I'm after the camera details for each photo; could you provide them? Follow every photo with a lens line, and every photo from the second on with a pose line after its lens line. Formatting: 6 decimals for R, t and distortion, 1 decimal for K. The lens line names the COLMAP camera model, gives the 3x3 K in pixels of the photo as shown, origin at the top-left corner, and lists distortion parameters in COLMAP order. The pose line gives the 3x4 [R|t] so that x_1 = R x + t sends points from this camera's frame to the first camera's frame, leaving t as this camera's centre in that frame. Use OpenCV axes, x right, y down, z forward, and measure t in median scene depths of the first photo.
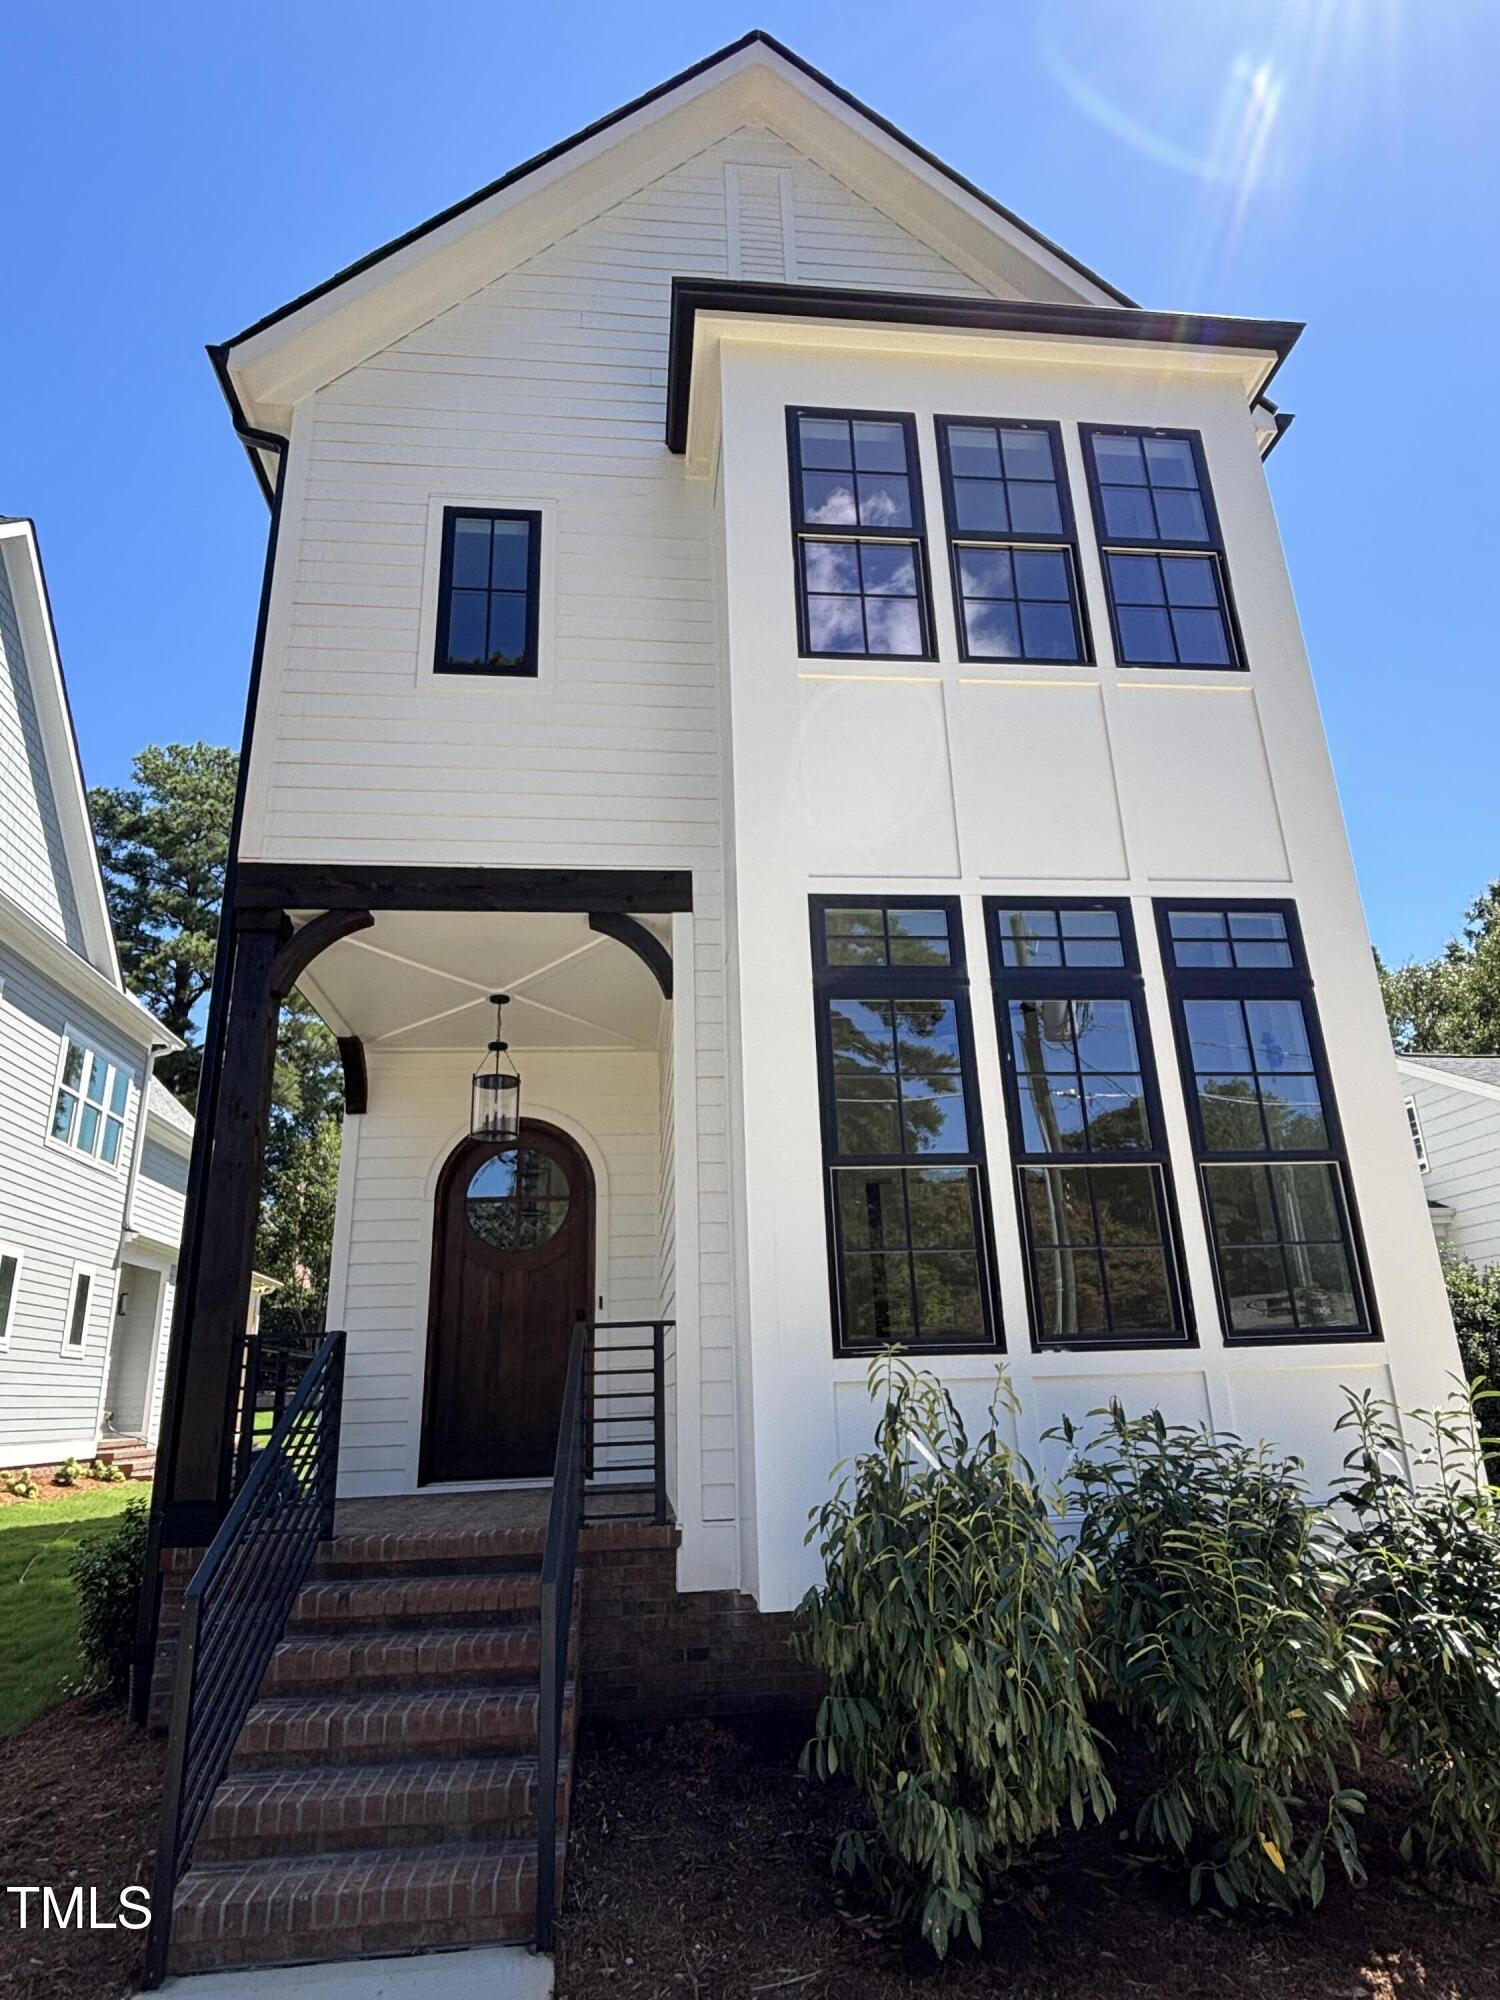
lens RADIAL K [[1163.4, 0, 750.0], [0, 1163.4, 1000.0], [0, 0, 1]] dist [0.005283, -0.002710]
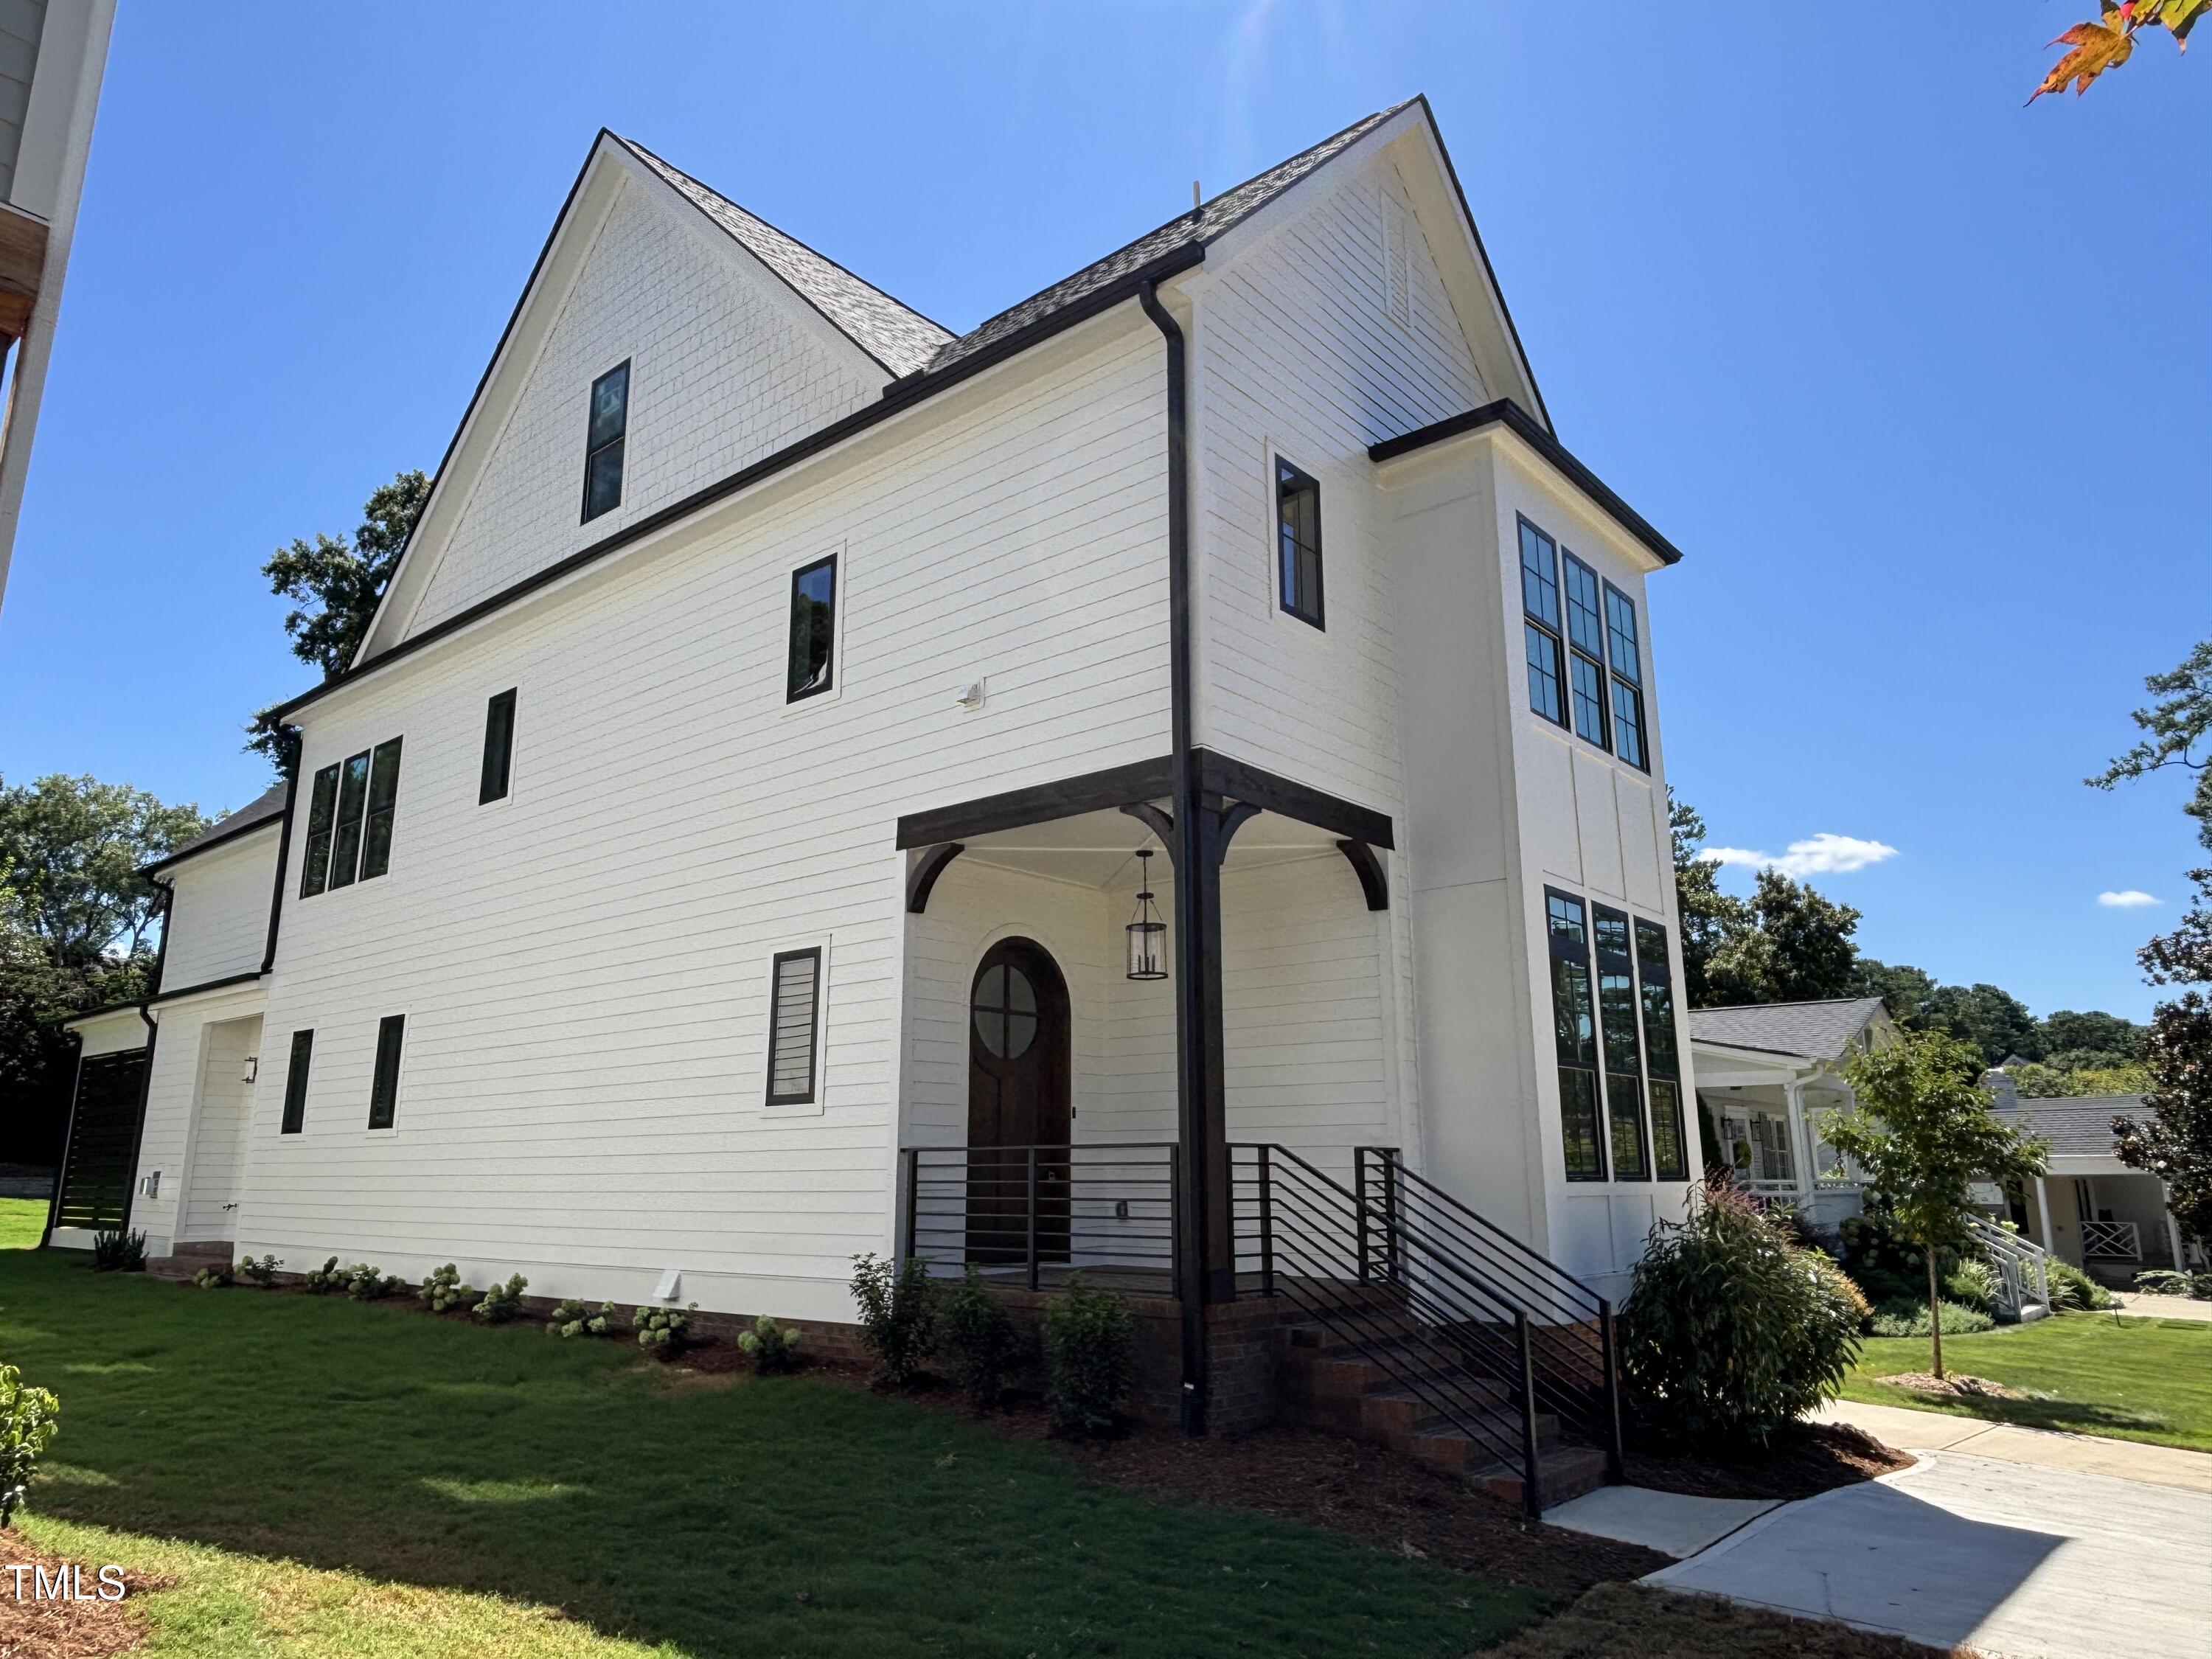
lens RADIAL K [[1450.3, 0, 1096.0], [0, 1450.3, 820.6], [0, 0, 1]] dist [0.024498, 0.000245]
pose [[0.731785, 0.198324, 0.652042, -1.437168], [-0.245414, 0.969225, -0.019369, 0.009308], [-0.635816, -0.145846, 0.757936, -0.057878]]
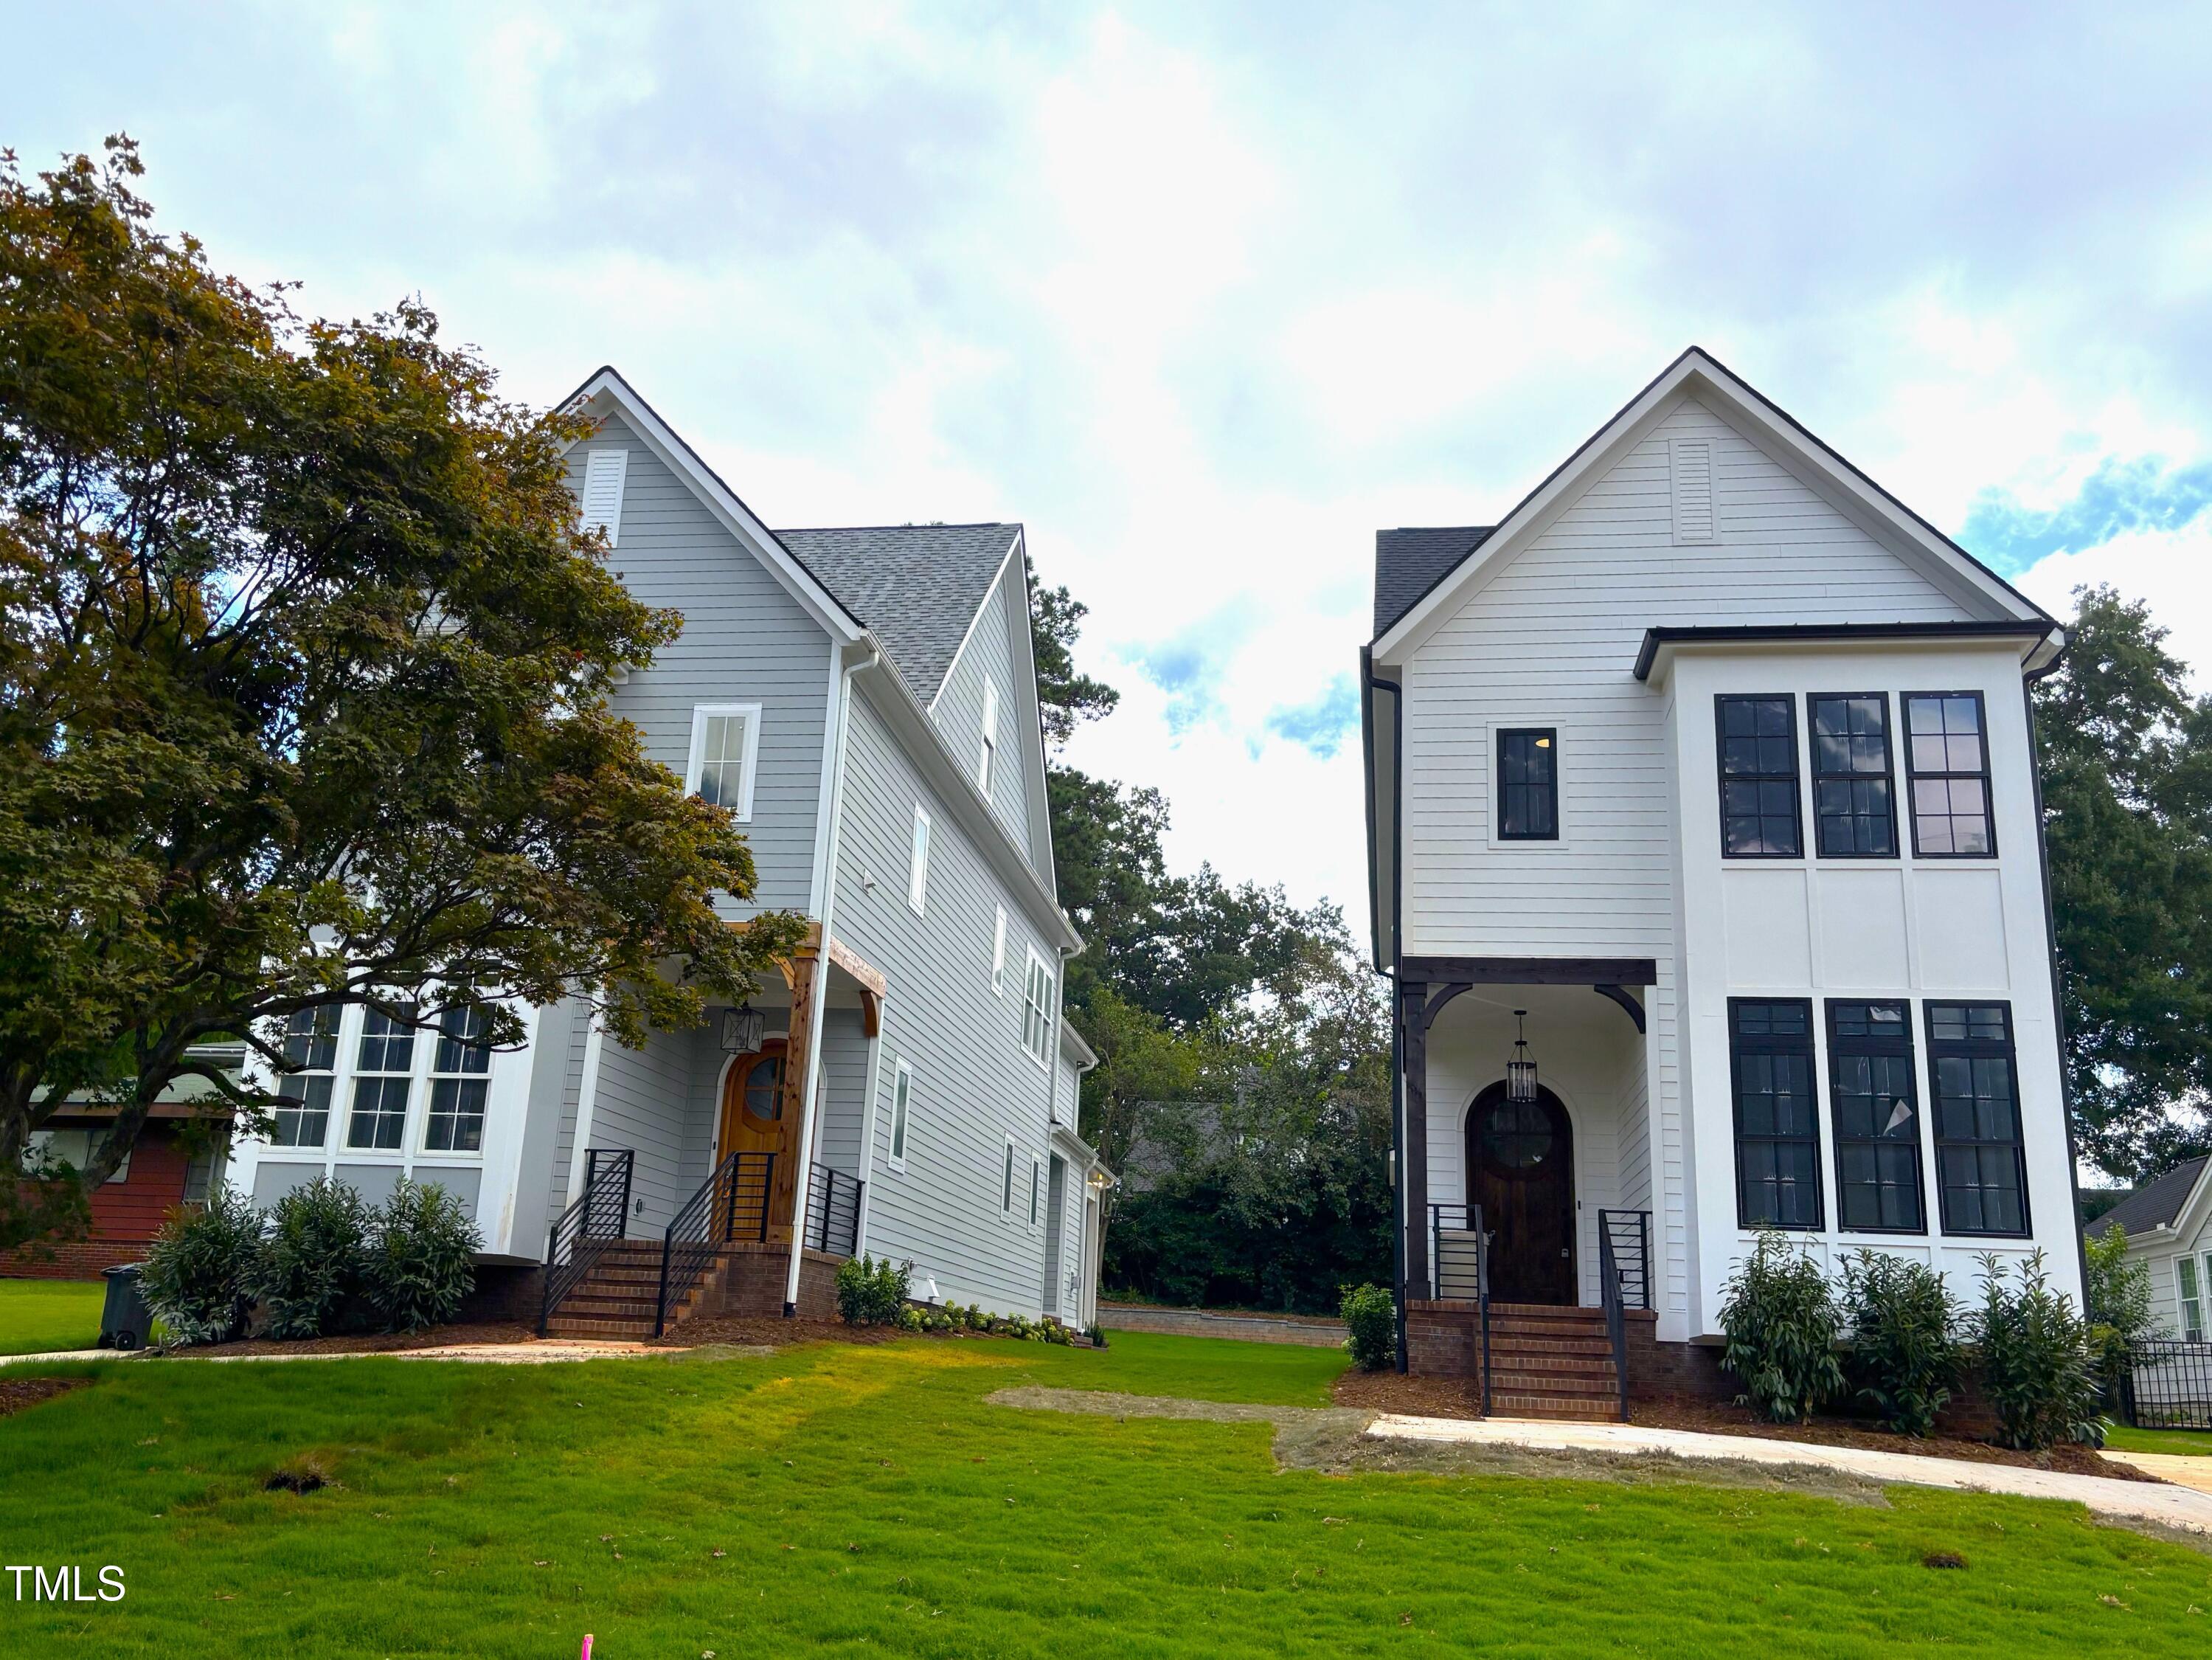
lens RADIAL K [[1872.1, 0, 1041.8], [0, 1872.1, 848.6], [0, 0, 1]] dist [-0.045566, 0.096232]
pose [[0.958045, 0.004657, -0.286581, -0.136245], [0.010215, 0.998678, 0.050376, -0.442407], [0.286437, -0.051190, 0.956731, -2.001820]]
